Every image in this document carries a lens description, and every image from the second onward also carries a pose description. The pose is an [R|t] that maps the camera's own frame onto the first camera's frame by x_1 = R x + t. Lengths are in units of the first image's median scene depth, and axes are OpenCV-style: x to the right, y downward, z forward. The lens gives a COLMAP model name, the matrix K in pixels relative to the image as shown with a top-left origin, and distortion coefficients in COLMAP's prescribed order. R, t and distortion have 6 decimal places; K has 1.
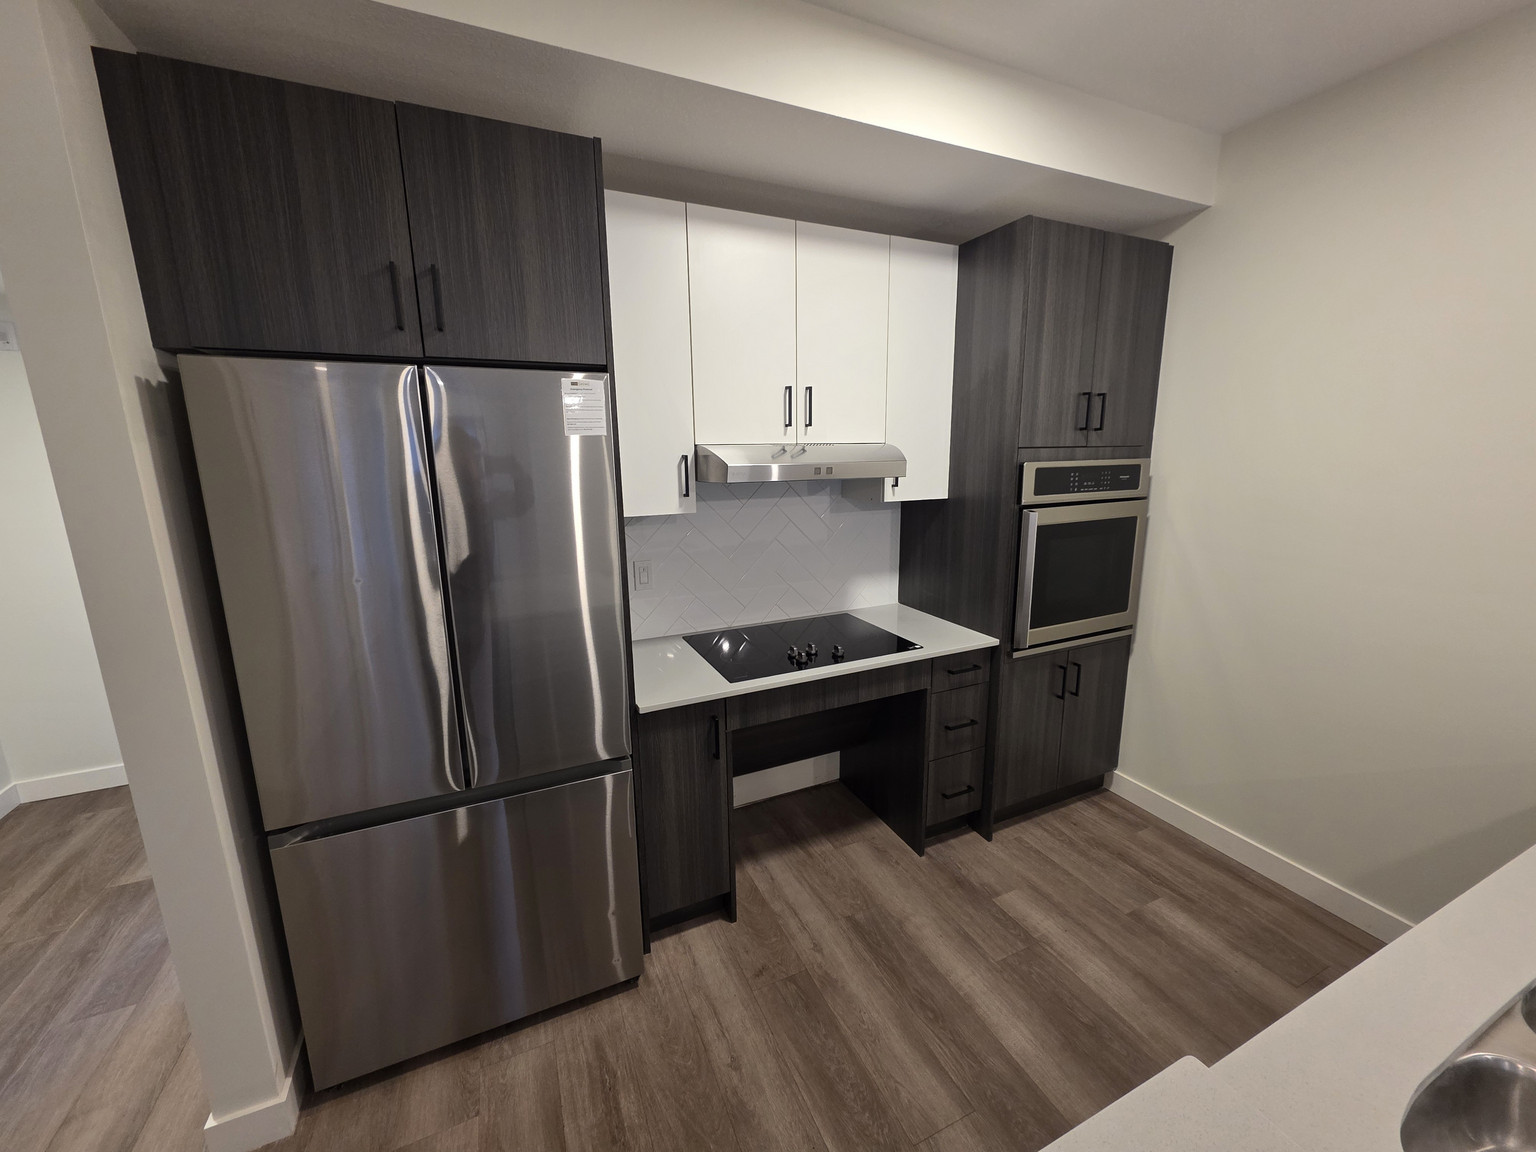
lens RADIAL K [[610.9, 0, 770.8], [0, 610.9, 572.7], [0, 0, 1]] dist [0.002200, 0.000078]
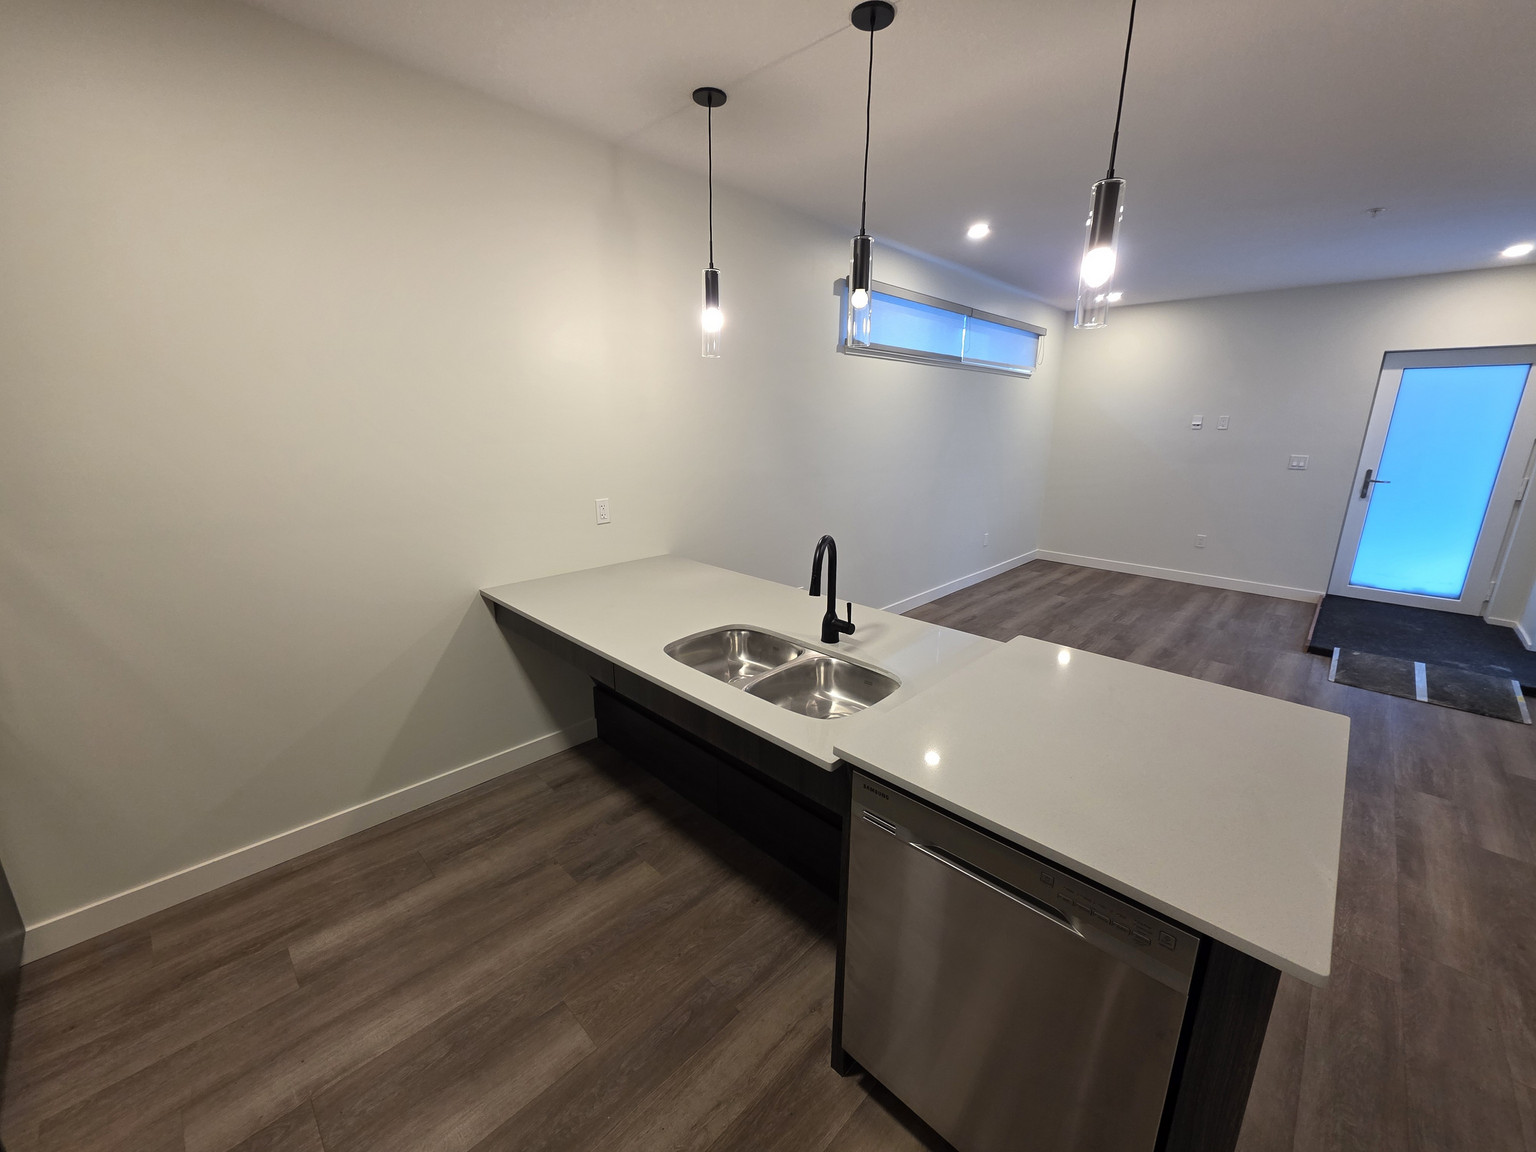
lens RADIAL K [[610.9, 0, 770.8], [0, 610.9, 572.7], [0, 0, 1]] dist [0.002200, 0.000078]
pose [[-0.369840, -0.223042, 0.901926, -0.258163], [0.177321, 0.935968, 0.304172, -0.090675], [-0.912017, 0.272426, -0.306608, 0.537953]]
